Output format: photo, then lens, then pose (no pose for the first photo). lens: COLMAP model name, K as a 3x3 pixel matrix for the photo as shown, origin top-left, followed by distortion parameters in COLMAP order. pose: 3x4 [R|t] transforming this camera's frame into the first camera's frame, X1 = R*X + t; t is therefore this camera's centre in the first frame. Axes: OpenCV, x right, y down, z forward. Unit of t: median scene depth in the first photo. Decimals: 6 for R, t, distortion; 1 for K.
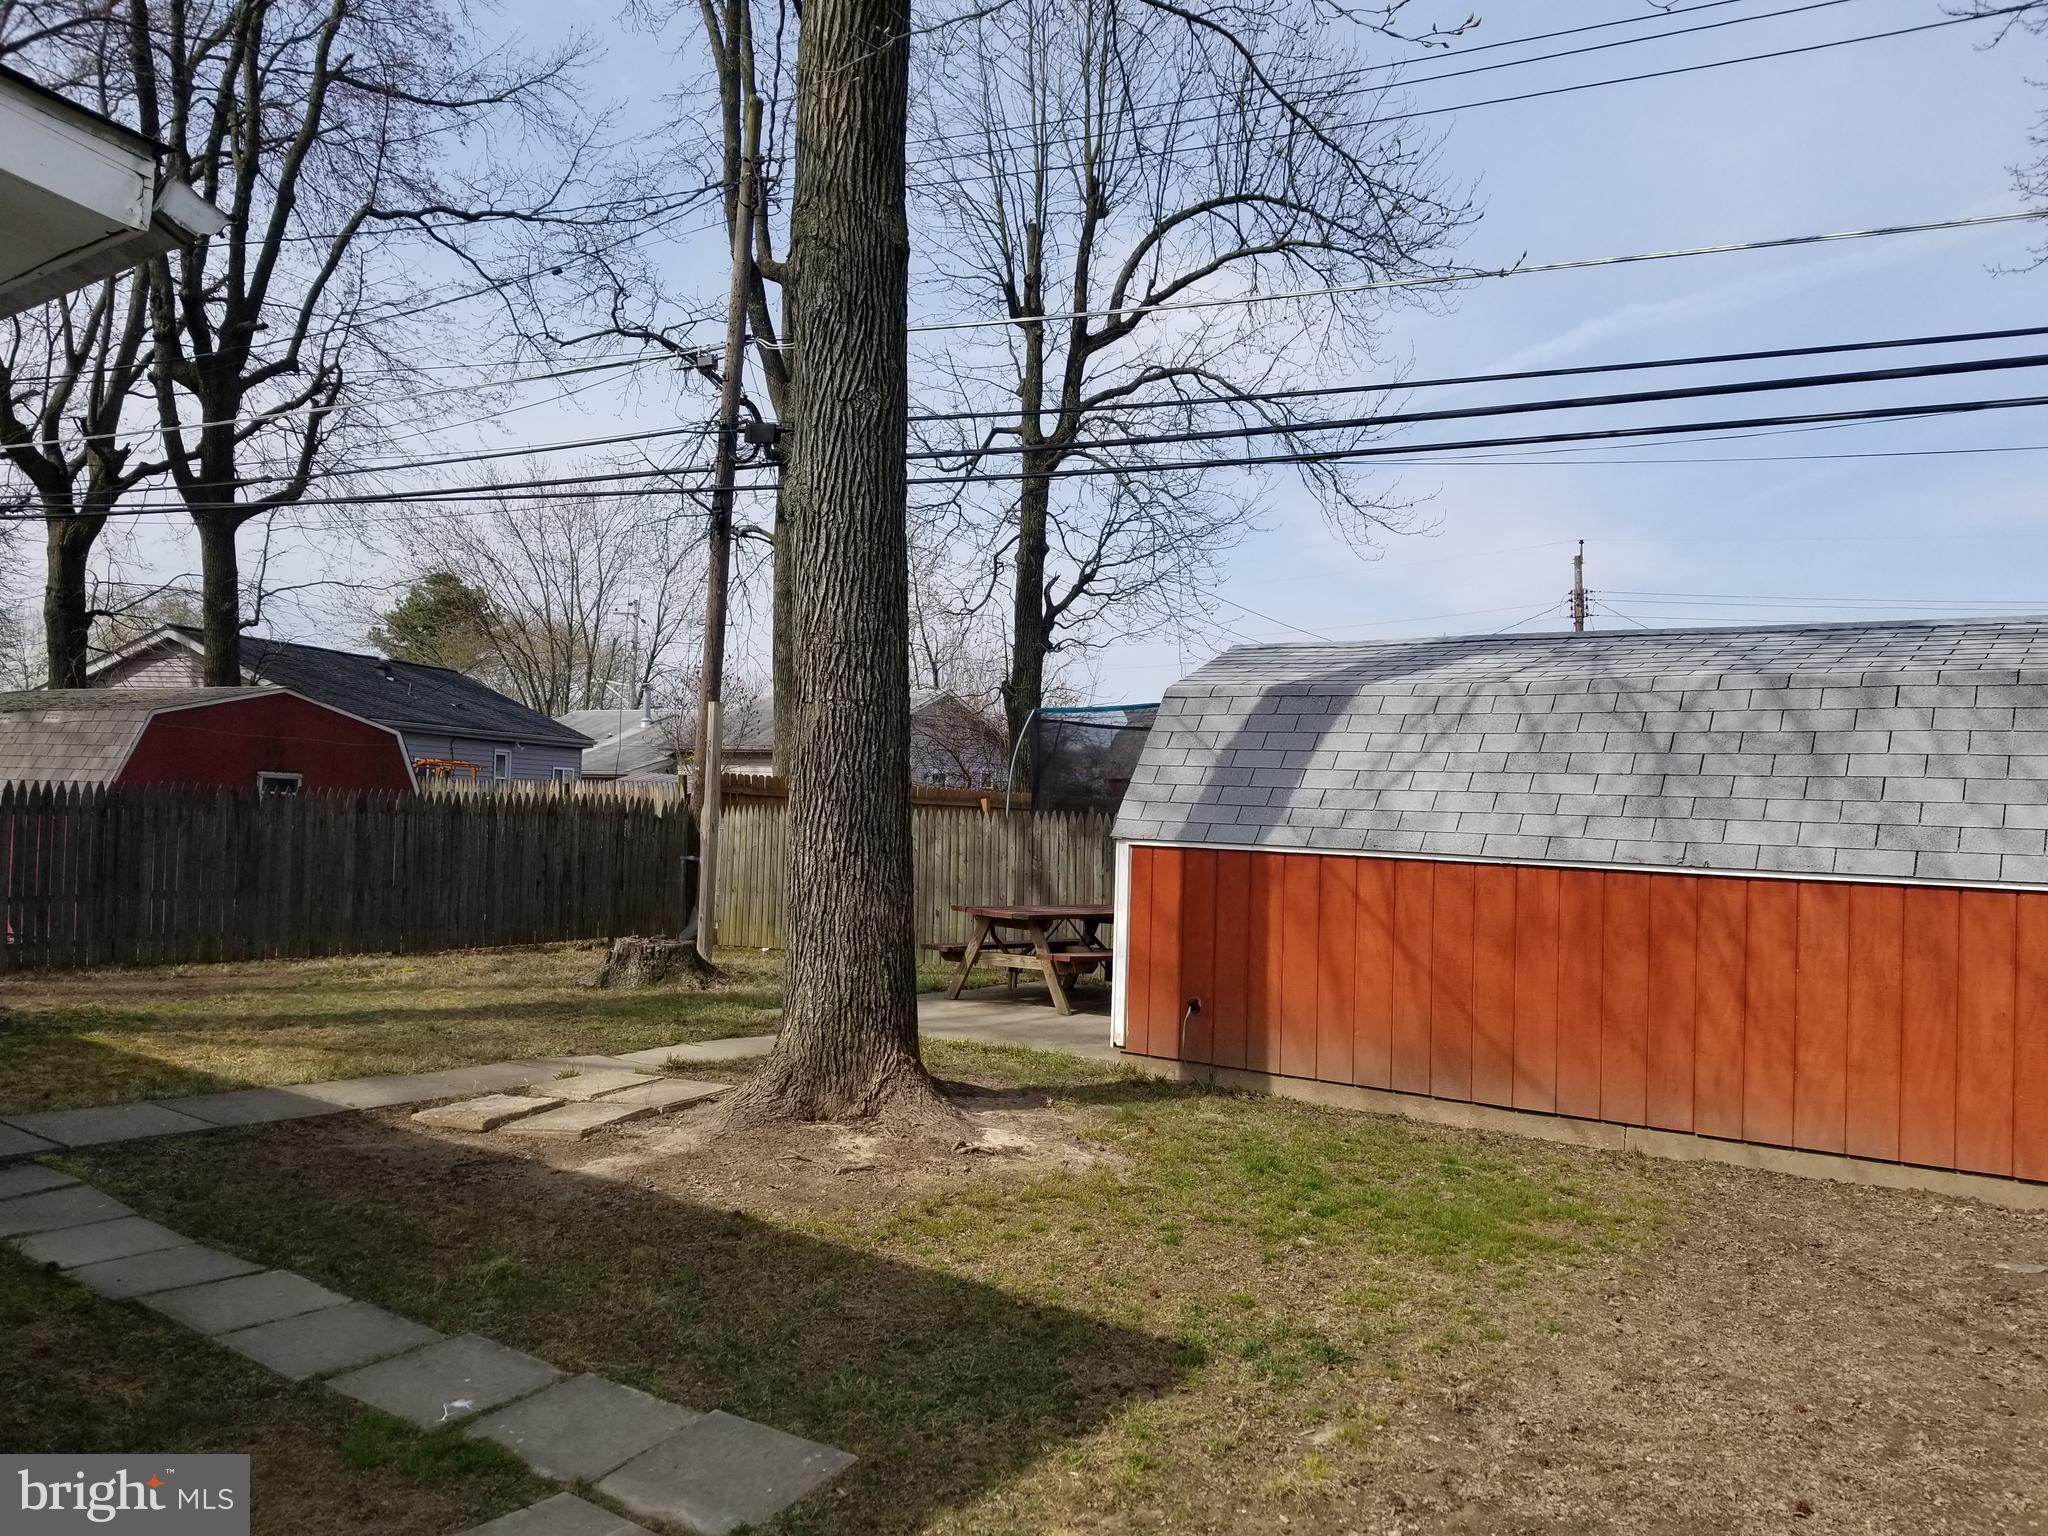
lens RADIAL K [[1597.5, 0, 1001.5], [0, 1597.5, 744.2], [0, 0, 1]] dist [0.095744, -0.165763]
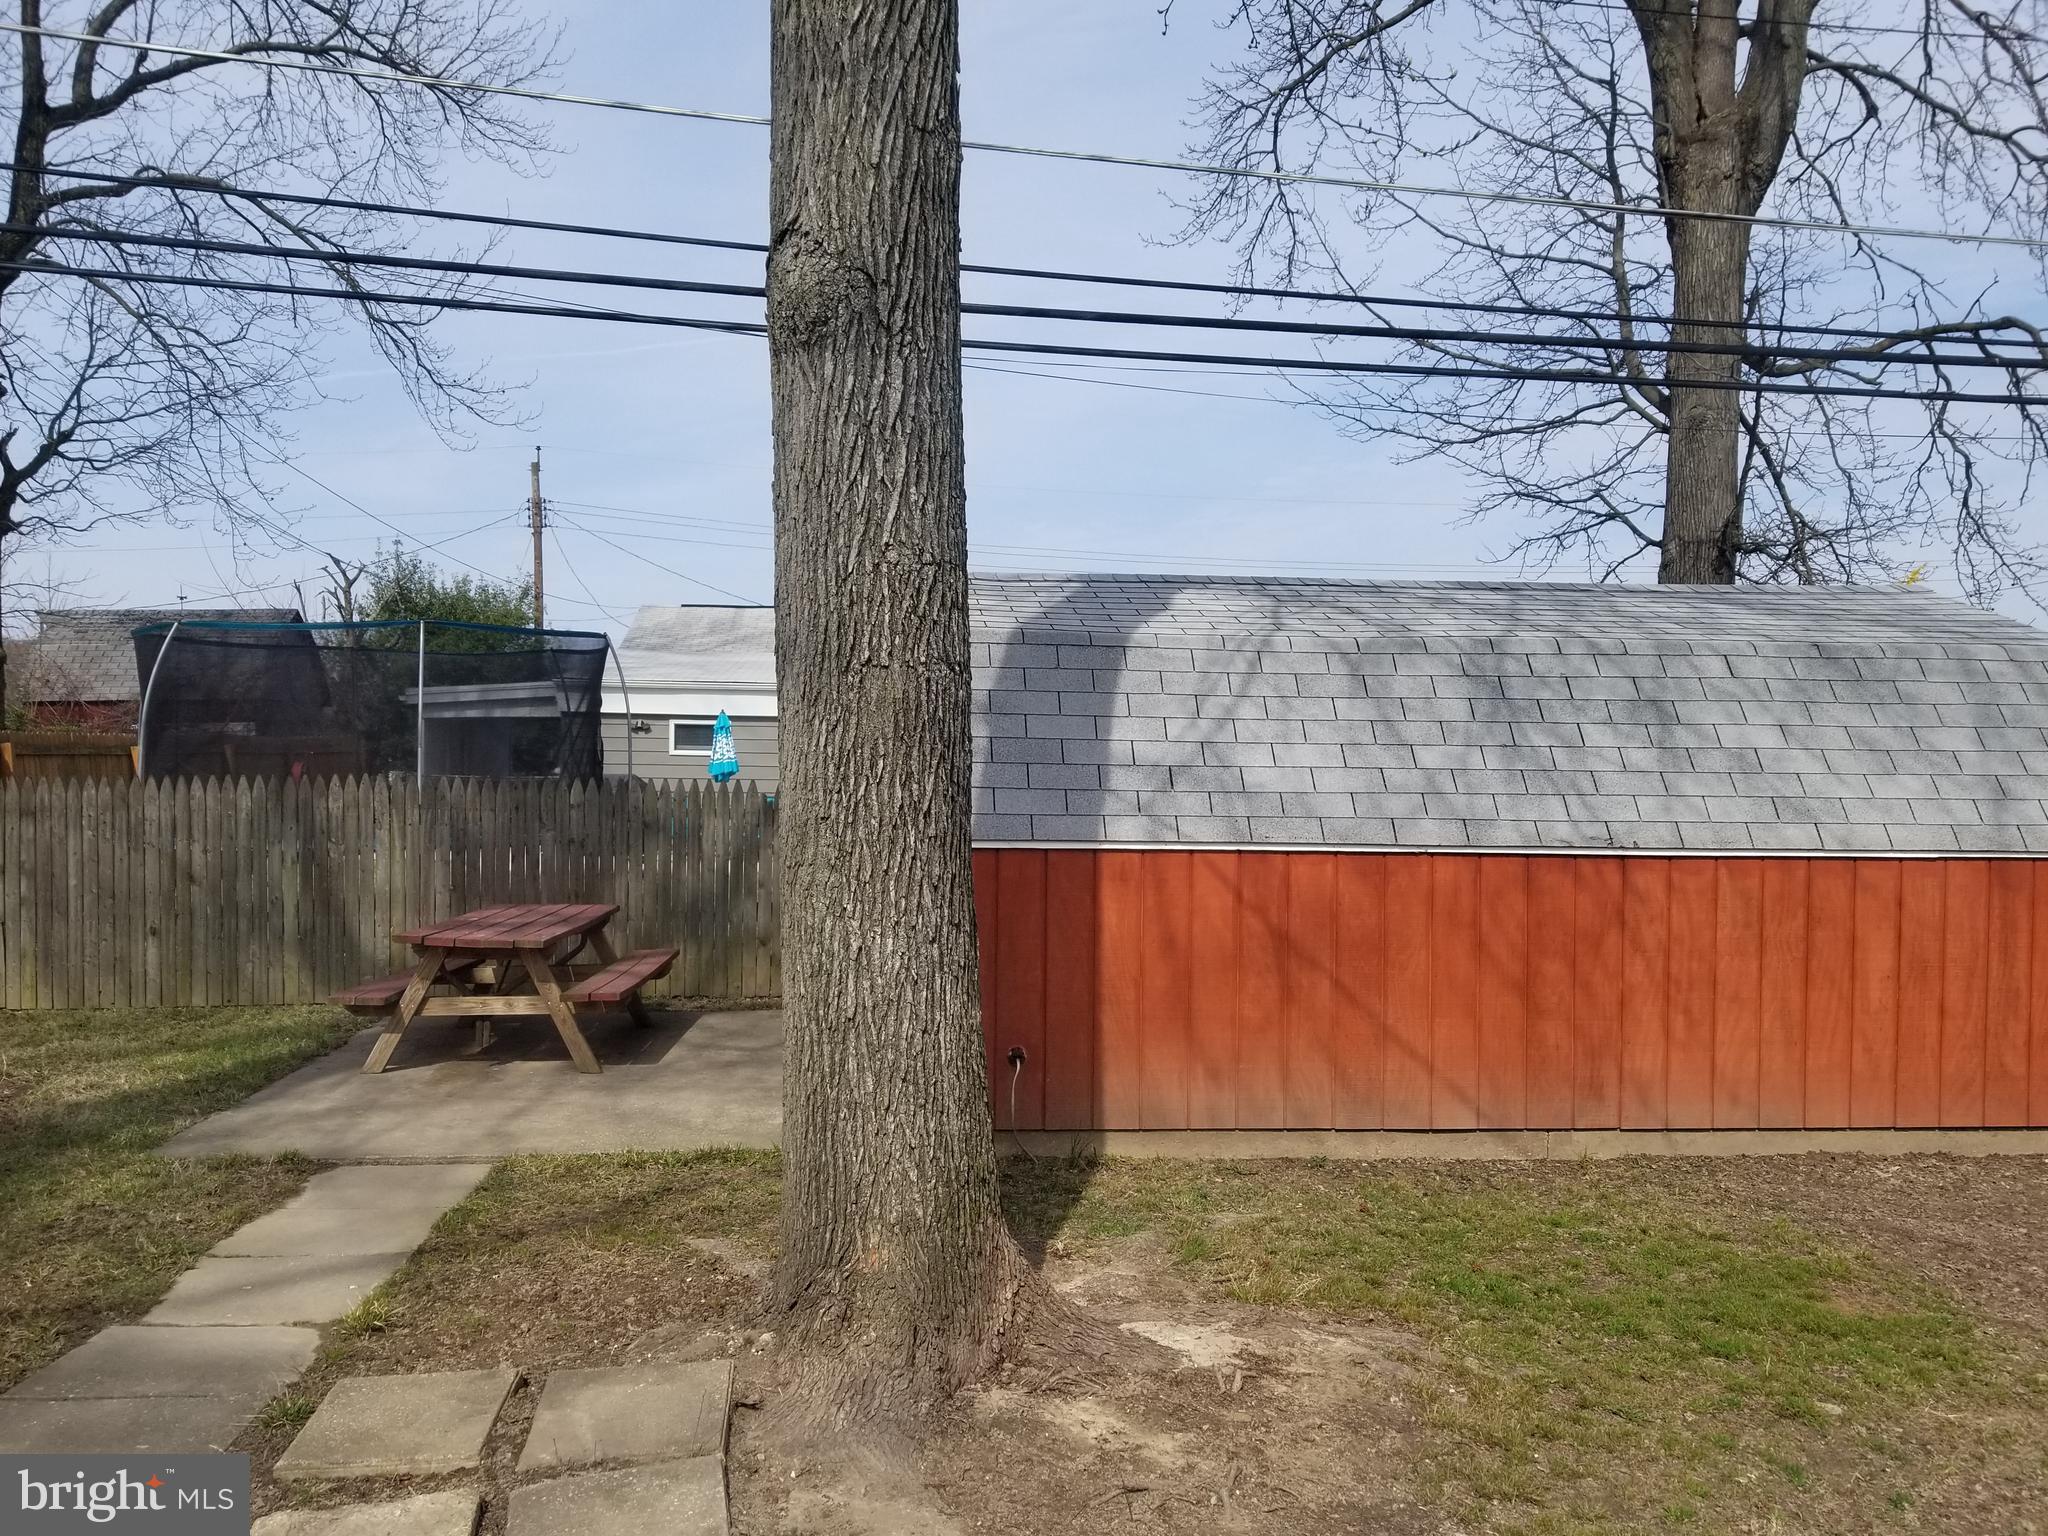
lens RADIAL K [[1582.5, 0, 957.6], [0, 1582.5, 763.7], [0, 0, 1]] dist [0.117748, -0.158830]
pose [[0.755079, -0.034444, 0.654729, -0.133695], [-0.013045, 0.997632, 0.067528, -0.008684], [-0.655504, -0.059530, 0.752841, 0.158026]]
